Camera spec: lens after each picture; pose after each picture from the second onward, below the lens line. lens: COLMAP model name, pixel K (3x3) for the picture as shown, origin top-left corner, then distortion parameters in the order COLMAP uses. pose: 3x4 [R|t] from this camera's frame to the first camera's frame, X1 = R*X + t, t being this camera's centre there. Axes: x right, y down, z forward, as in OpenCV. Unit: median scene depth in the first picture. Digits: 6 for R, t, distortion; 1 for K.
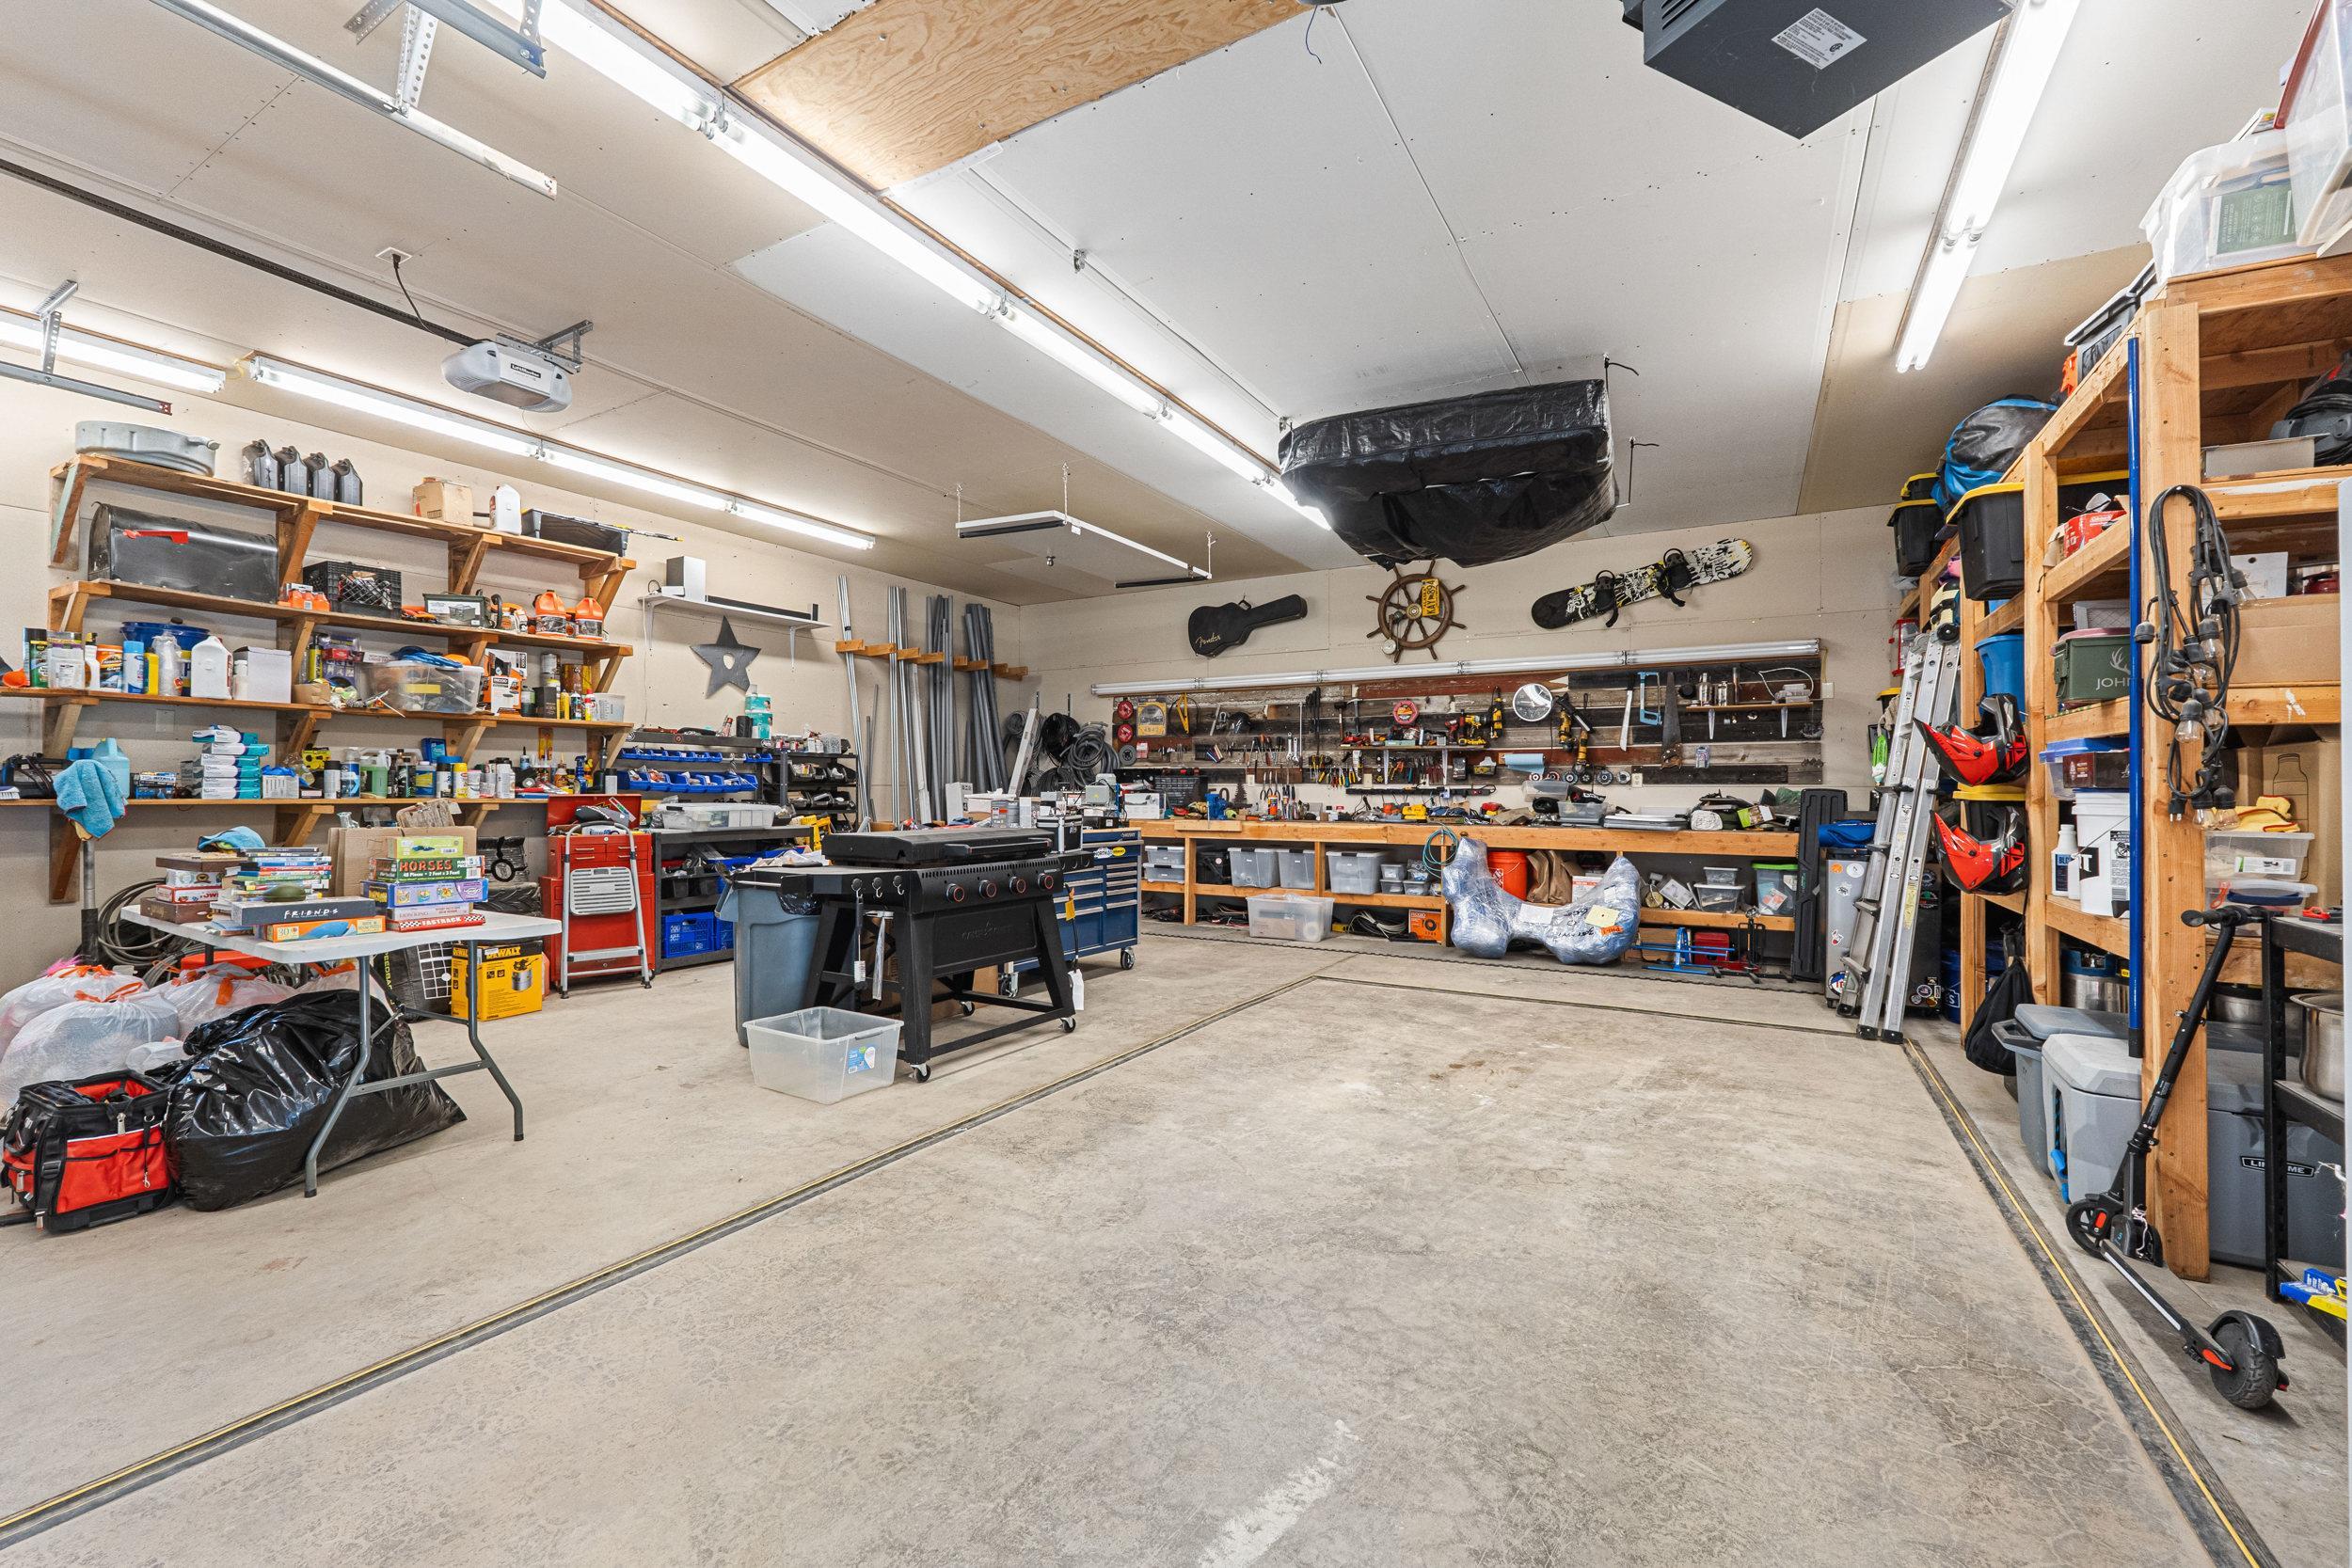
lens RADIAL K [[1001.1, 0, 1156.1], [0, 1001.1, 783.3], [0, 0, 1]] dist [-0.002537, -0.000086]
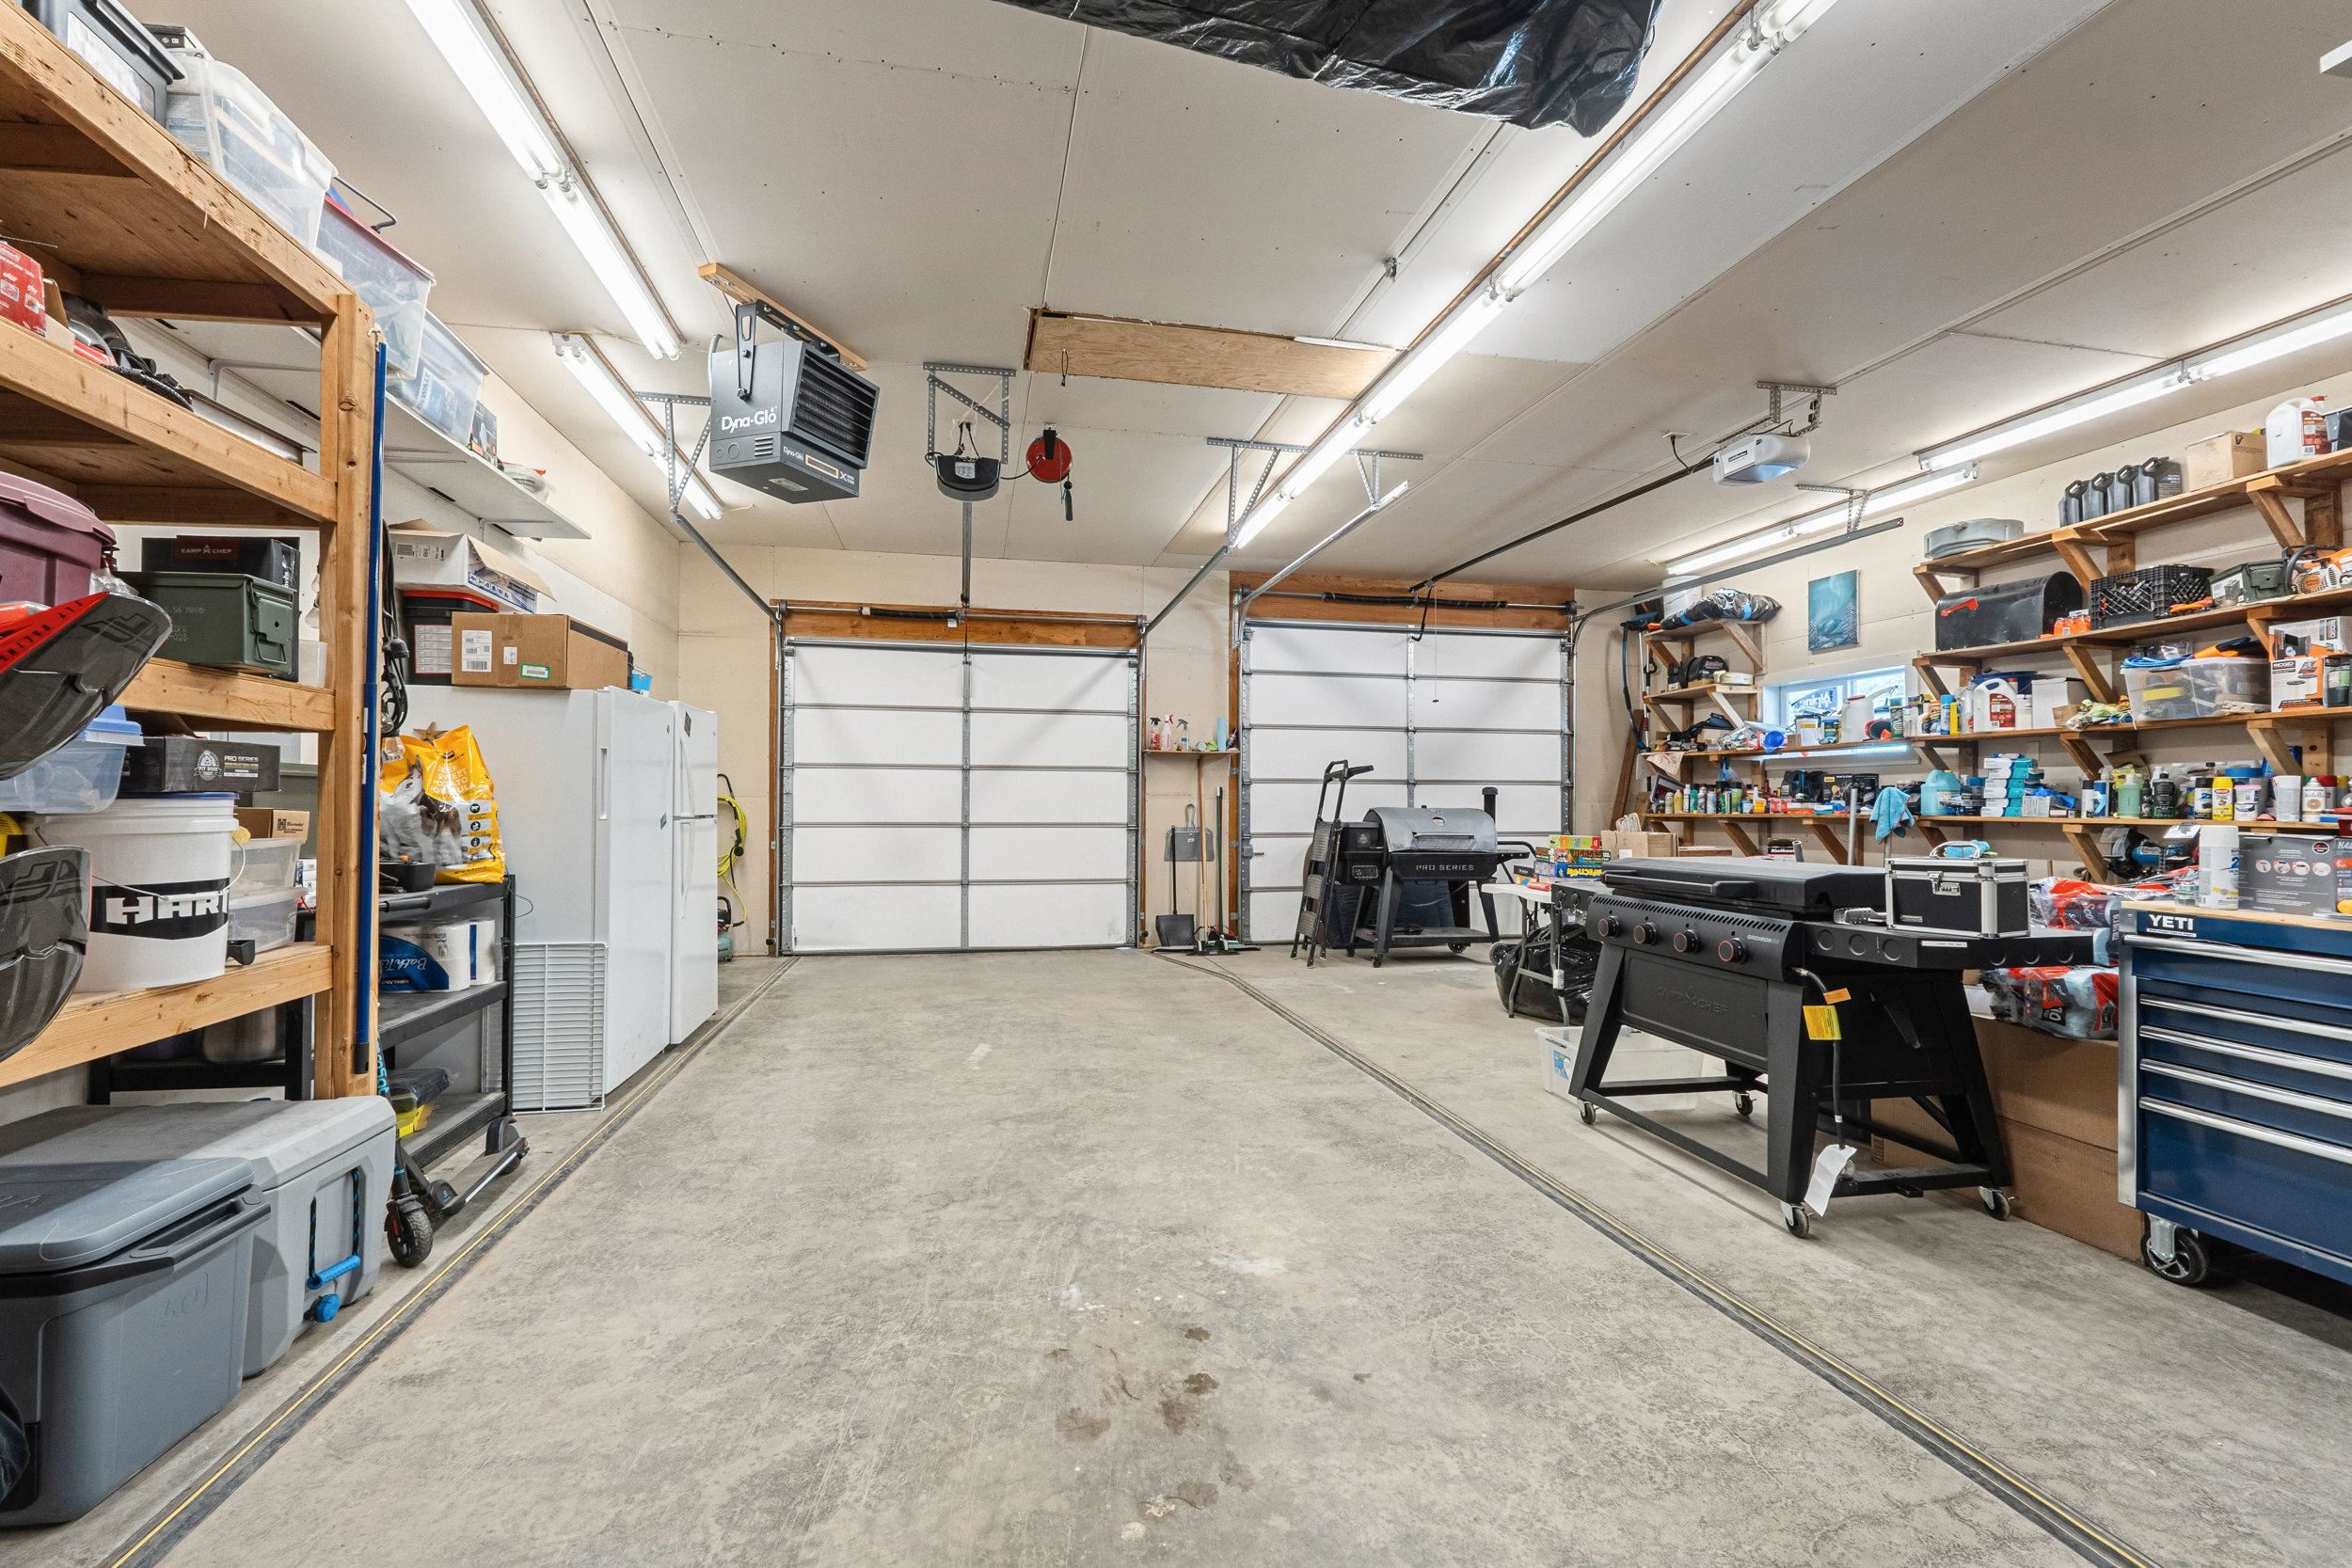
lens RADIAL K [[1001.1, 0, 1160.8], [0, 1001.1, 796.1], [0, 0, 1]] dist [-0.002537, -0.000086]
pose [[-0.747821, -0.011894, -0.663794, 0.721793], [-0.002585, 0.999884, -0.015004, 0.014349], [0.663896, -0.009505, -0.747765, 1.537193]]
